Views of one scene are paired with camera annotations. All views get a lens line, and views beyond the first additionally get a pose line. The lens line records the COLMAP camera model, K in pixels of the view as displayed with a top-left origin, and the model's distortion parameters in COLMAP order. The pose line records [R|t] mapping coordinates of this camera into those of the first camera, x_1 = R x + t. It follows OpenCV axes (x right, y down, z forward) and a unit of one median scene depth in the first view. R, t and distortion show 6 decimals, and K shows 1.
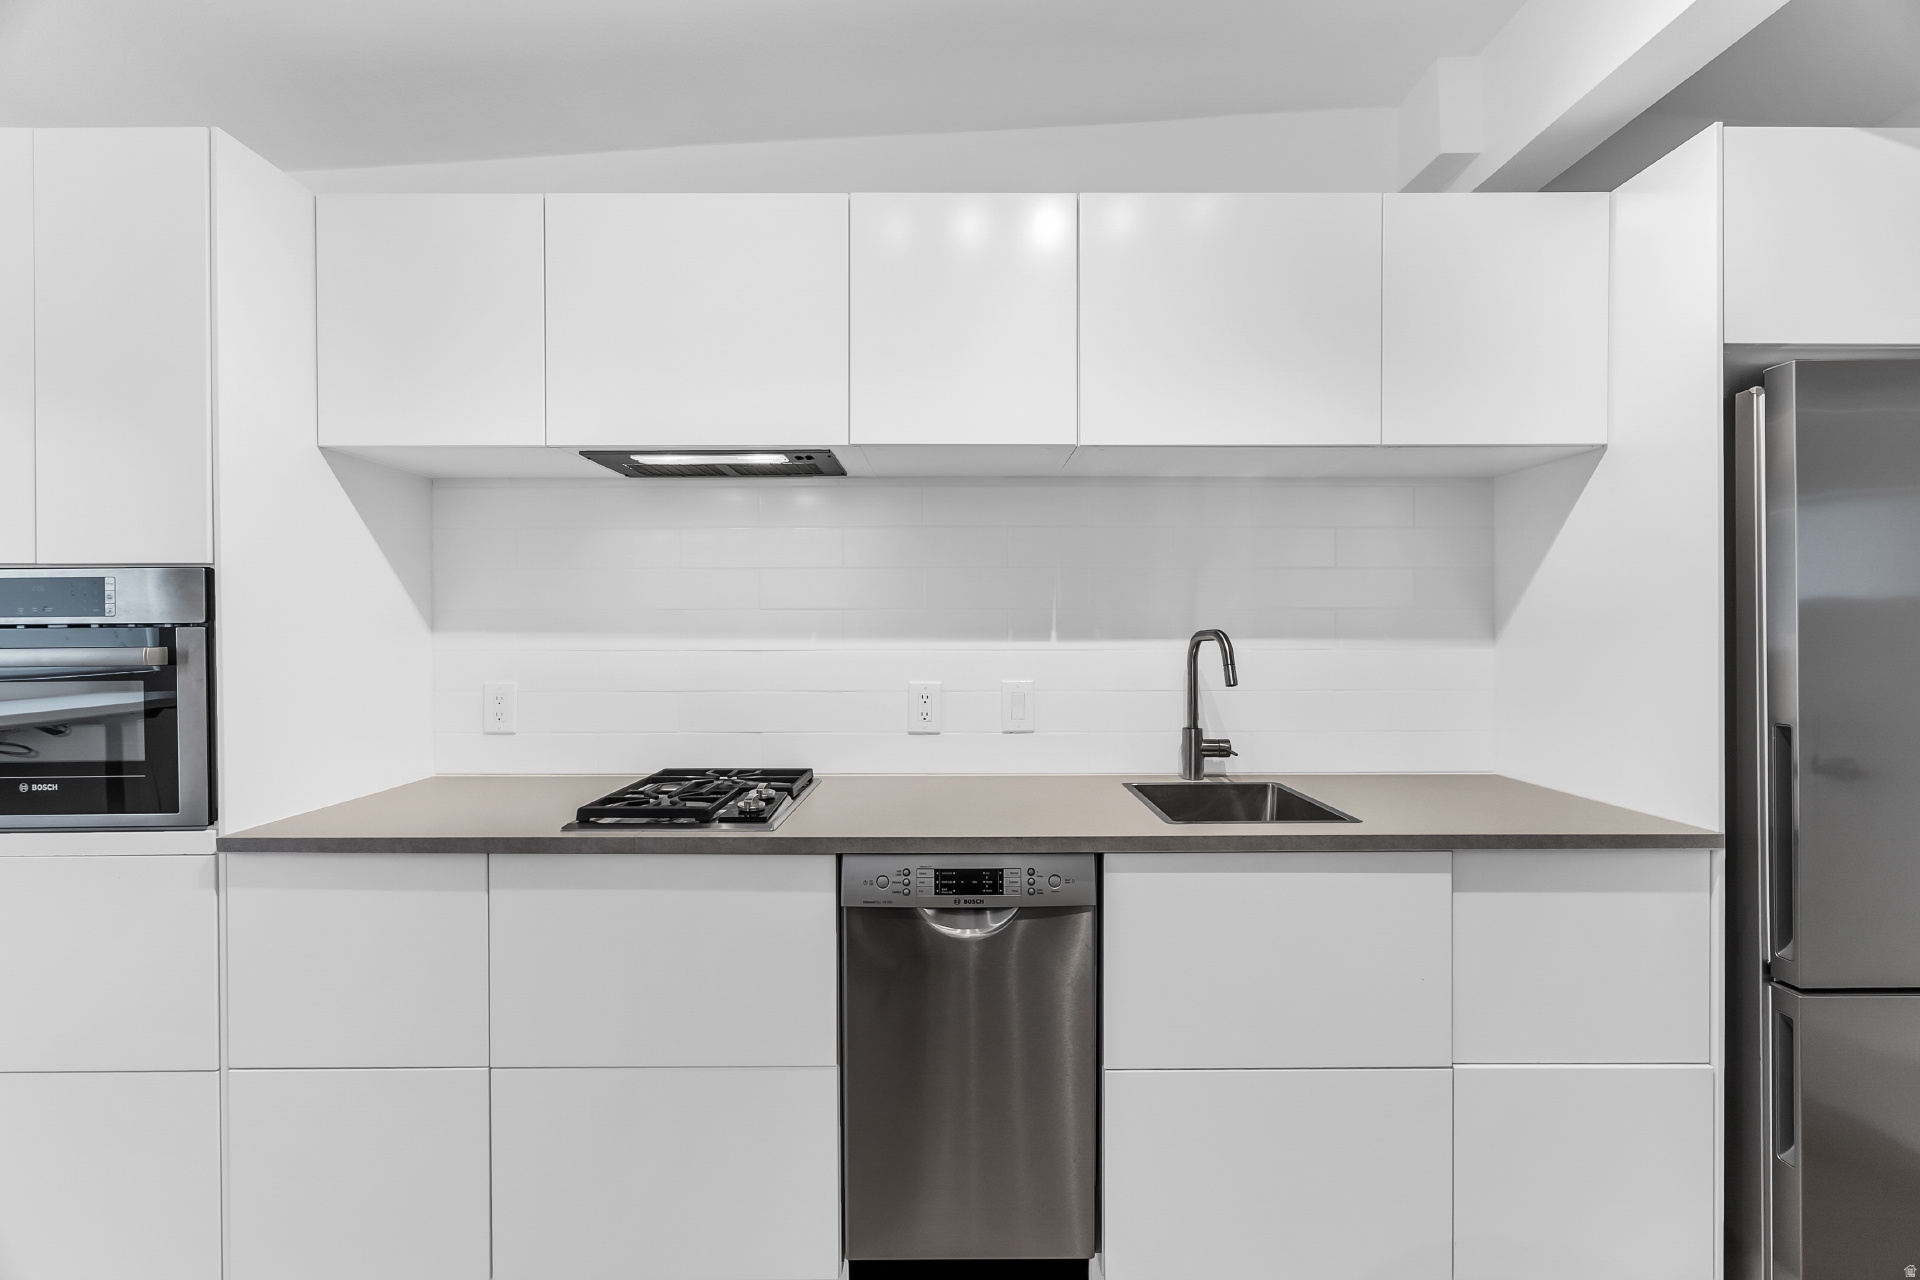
lens RADIAL K [[883.3, 0, 955.4], [0, 883.3, 638.6], [0, 0, 1]] dist [-0.008892, 0.004974]
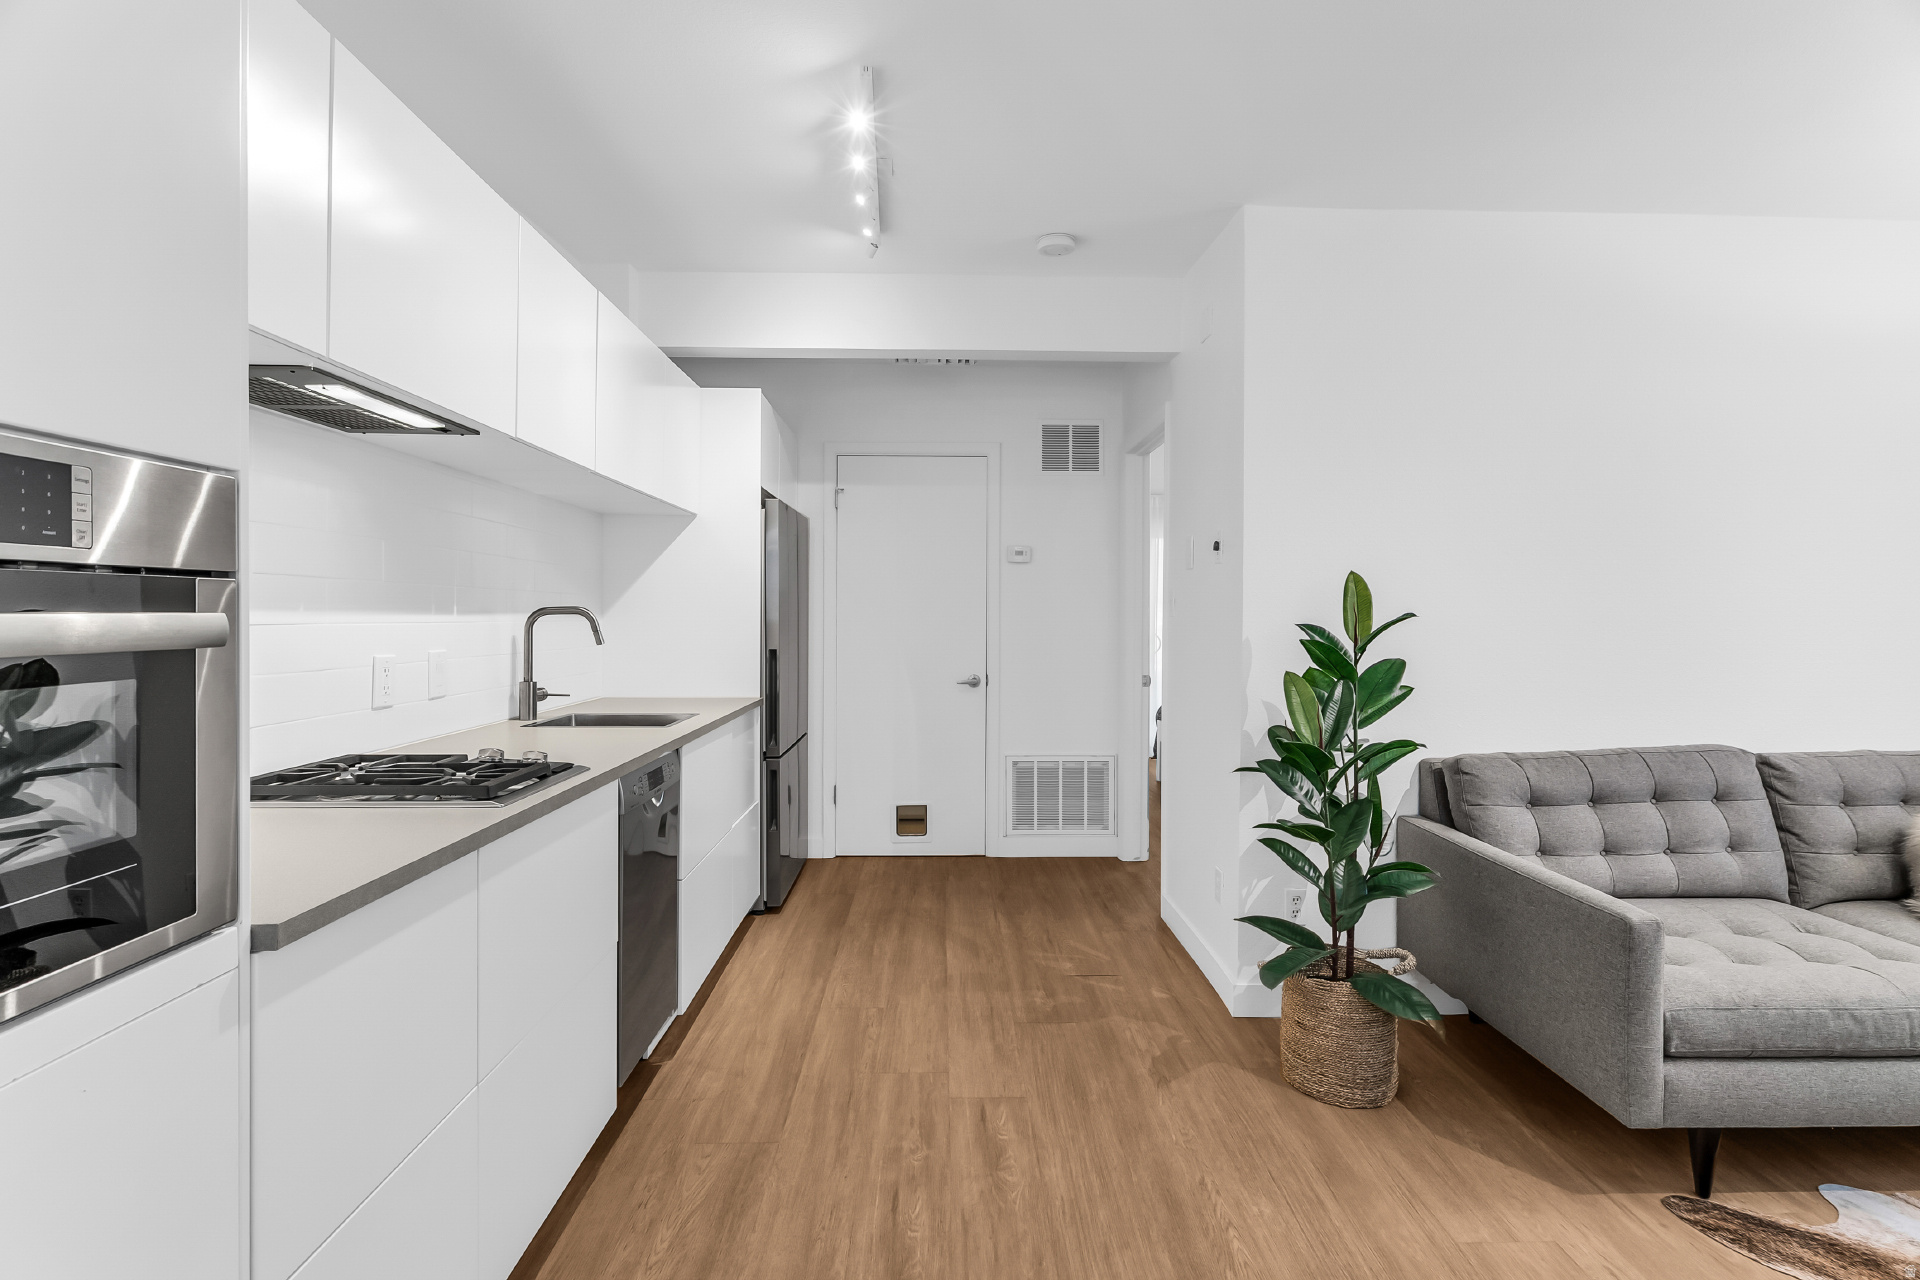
lens RADIAL K [[883.3, 0, 956.2], [0, 883.3, 618.7], [0, 0, 1]] dist [-0.008892, 0.004974]
pose [[-0.022118, 0.000131, 0.999755, -1.370803], [0.004089, 0.999992, -0.000041, 0.013890], [-0.999747, 0.004087, -0.022118, 0.506818]]
